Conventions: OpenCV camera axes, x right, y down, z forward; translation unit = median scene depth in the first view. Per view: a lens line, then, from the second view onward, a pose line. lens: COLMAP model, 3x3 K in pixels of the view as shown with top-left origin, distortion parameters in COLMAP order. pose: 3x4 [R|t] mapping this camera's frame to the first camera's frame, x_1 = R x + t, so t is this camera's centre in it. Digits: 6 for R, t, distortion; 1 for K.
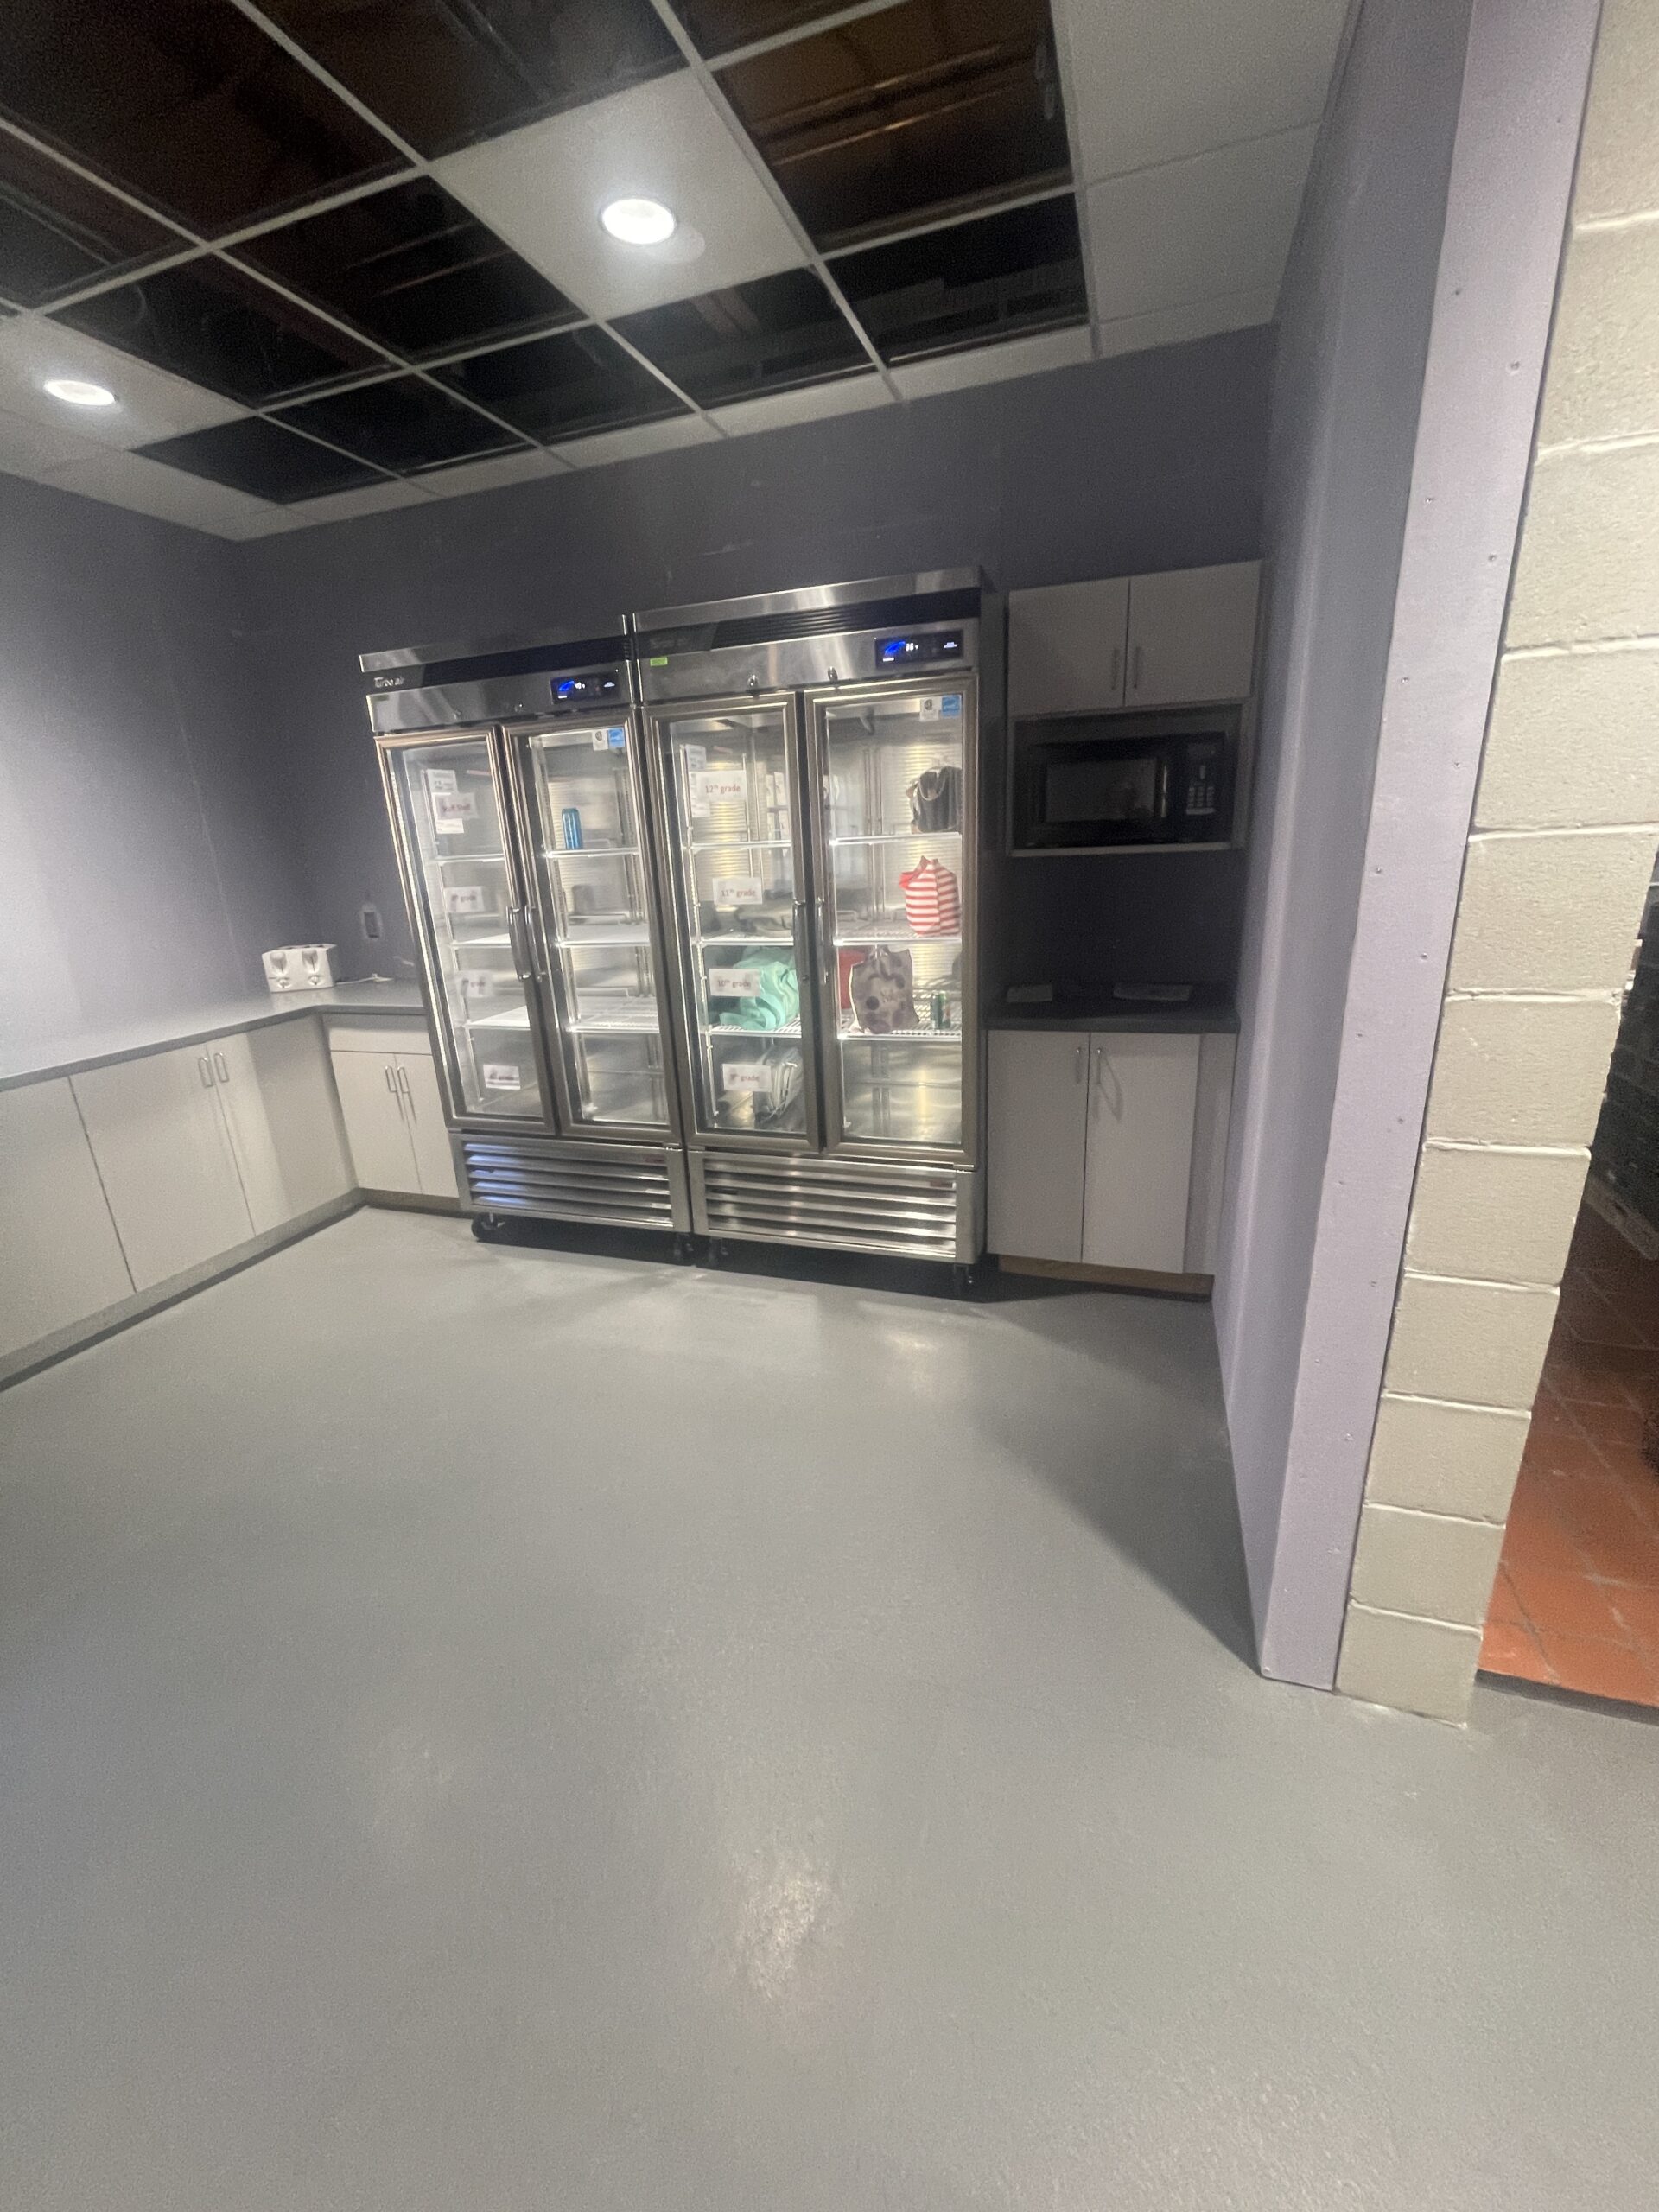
lens RADIAL K [[893.5, 0, 824.8], [0, 893.5, 1105.0], [0, 0, 1]] dist [-0.000284, 0.000275]
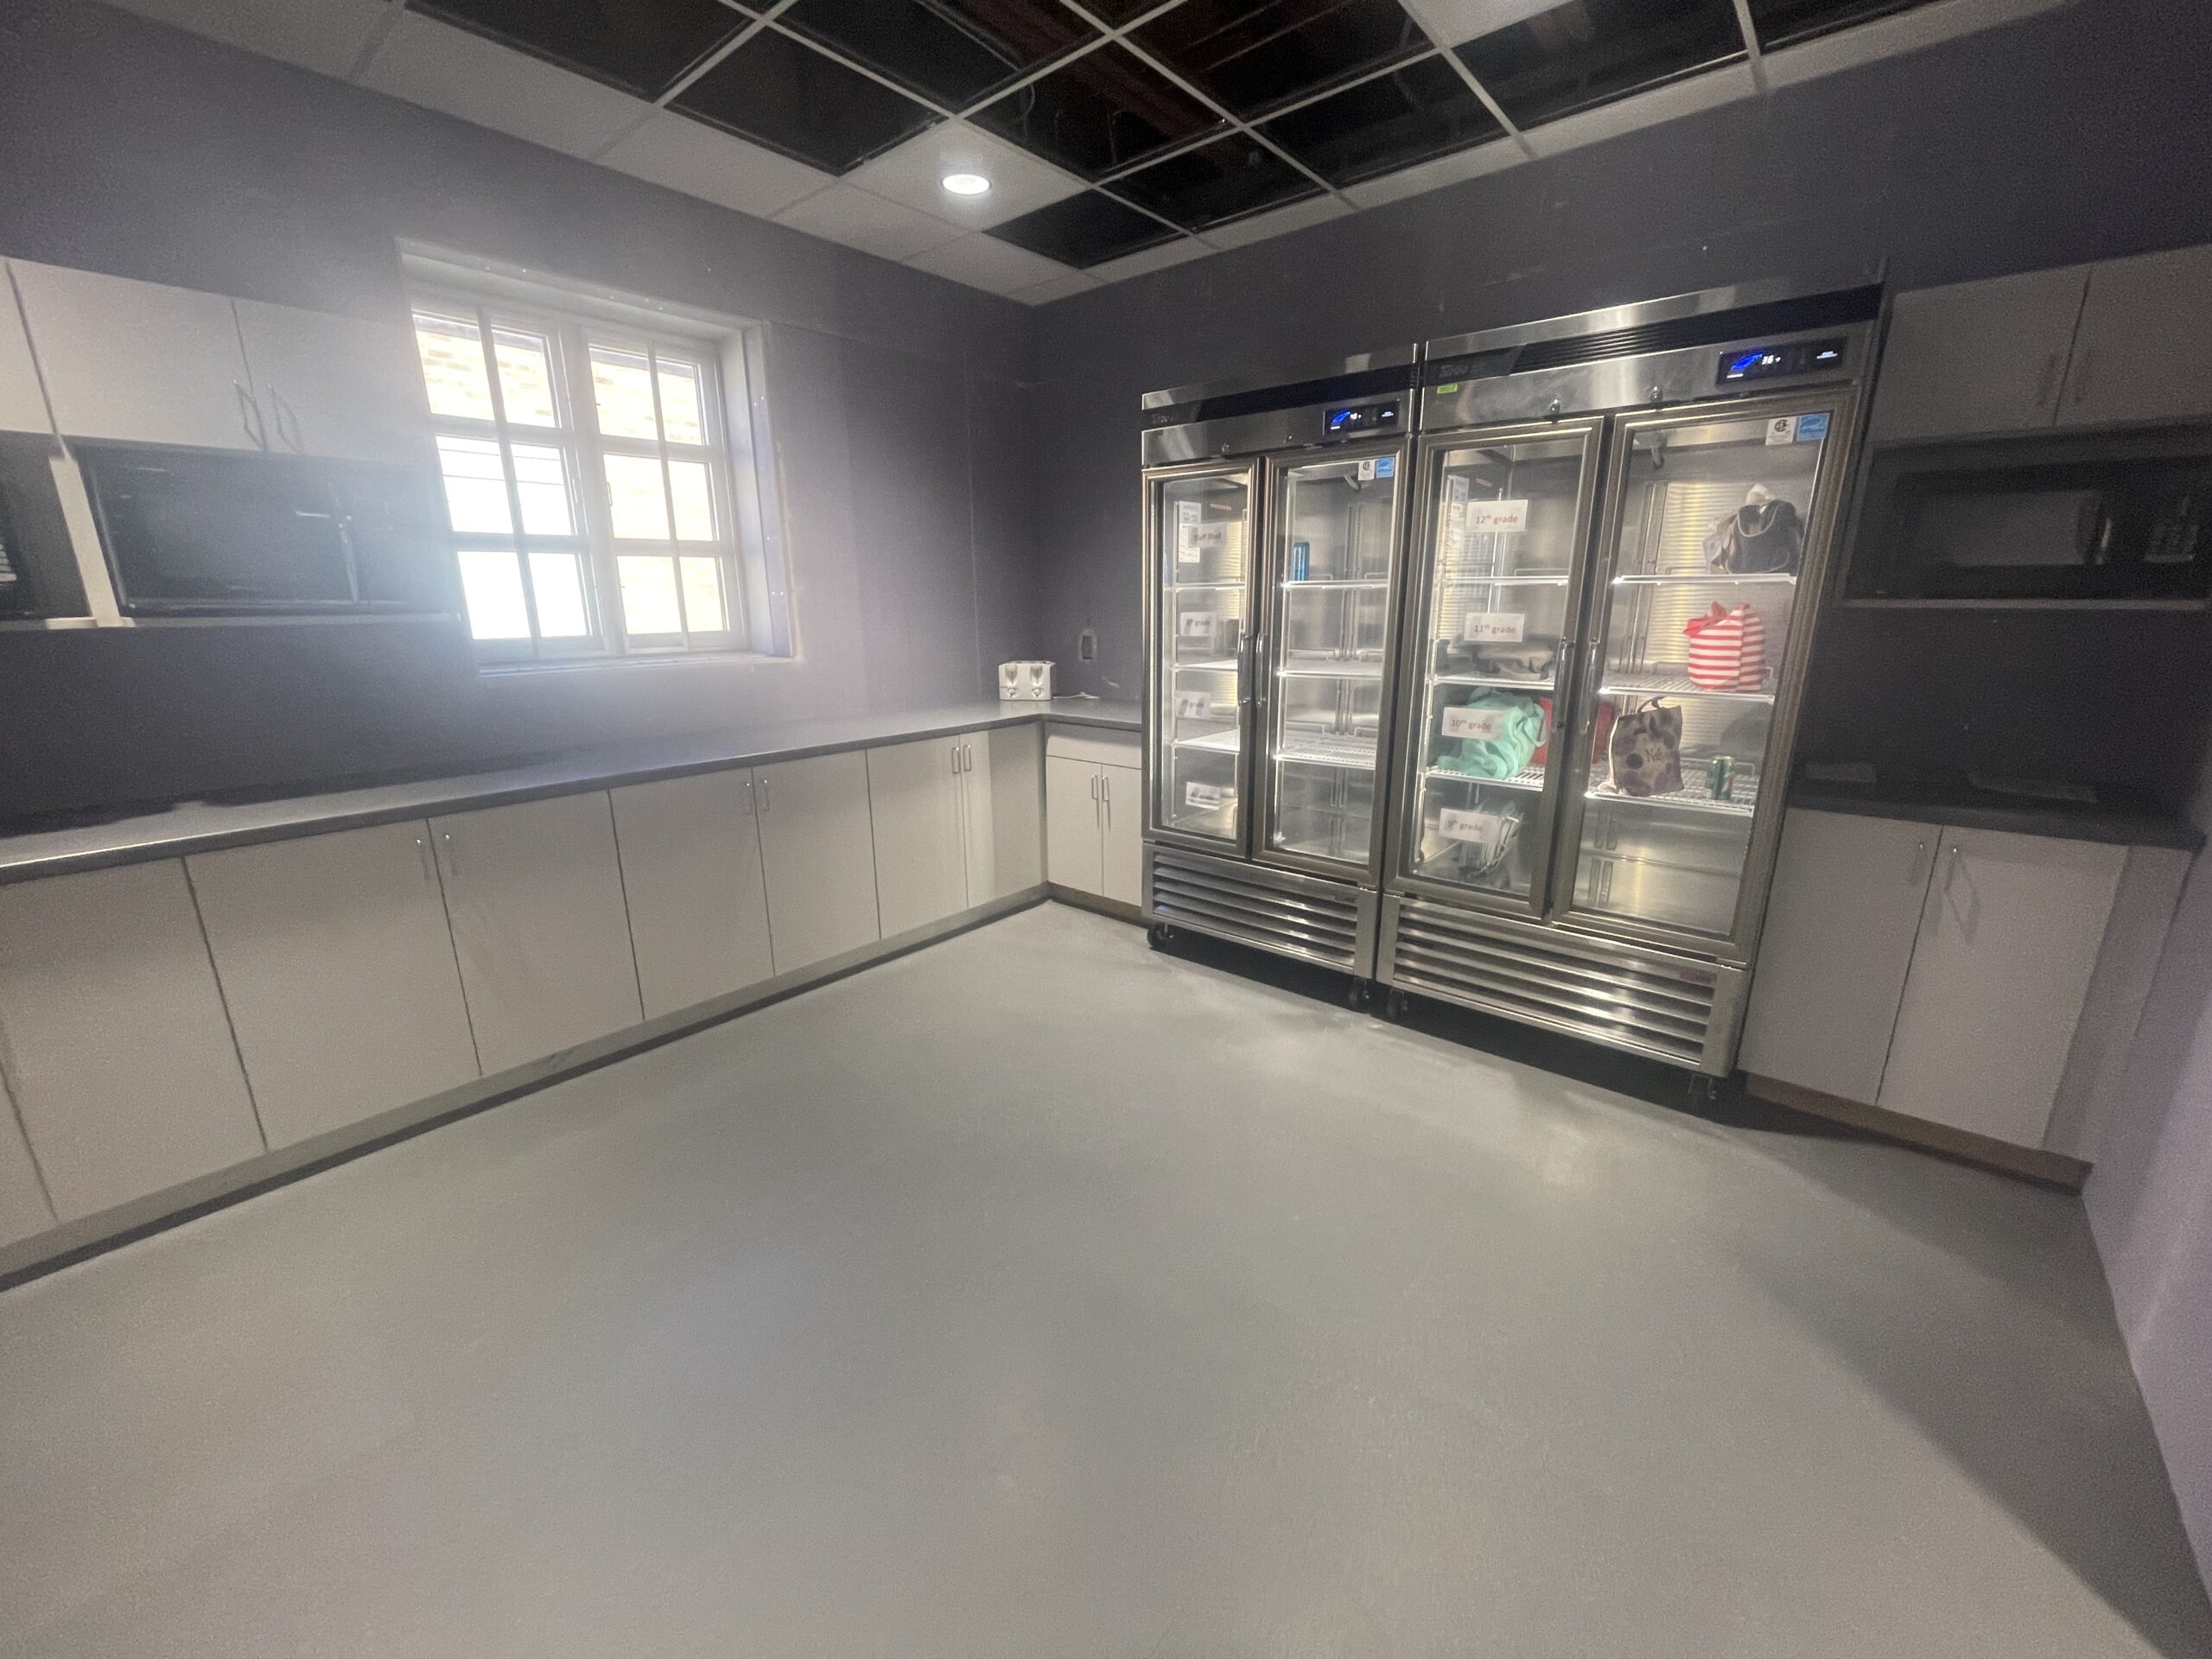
lens RADIAL K [[891.8, 0, 1110.5], [0, 891.8, 829.4], [0, 0, 1]] dist [0.001001, -0.000114]
pose [[0.931018, 0.132664, -0.340008, -0.106449], [-0.142731, 0.989751, -0.004651, 0.027865], [0.335906, 0.052860, 0.940411, -0.008834]]
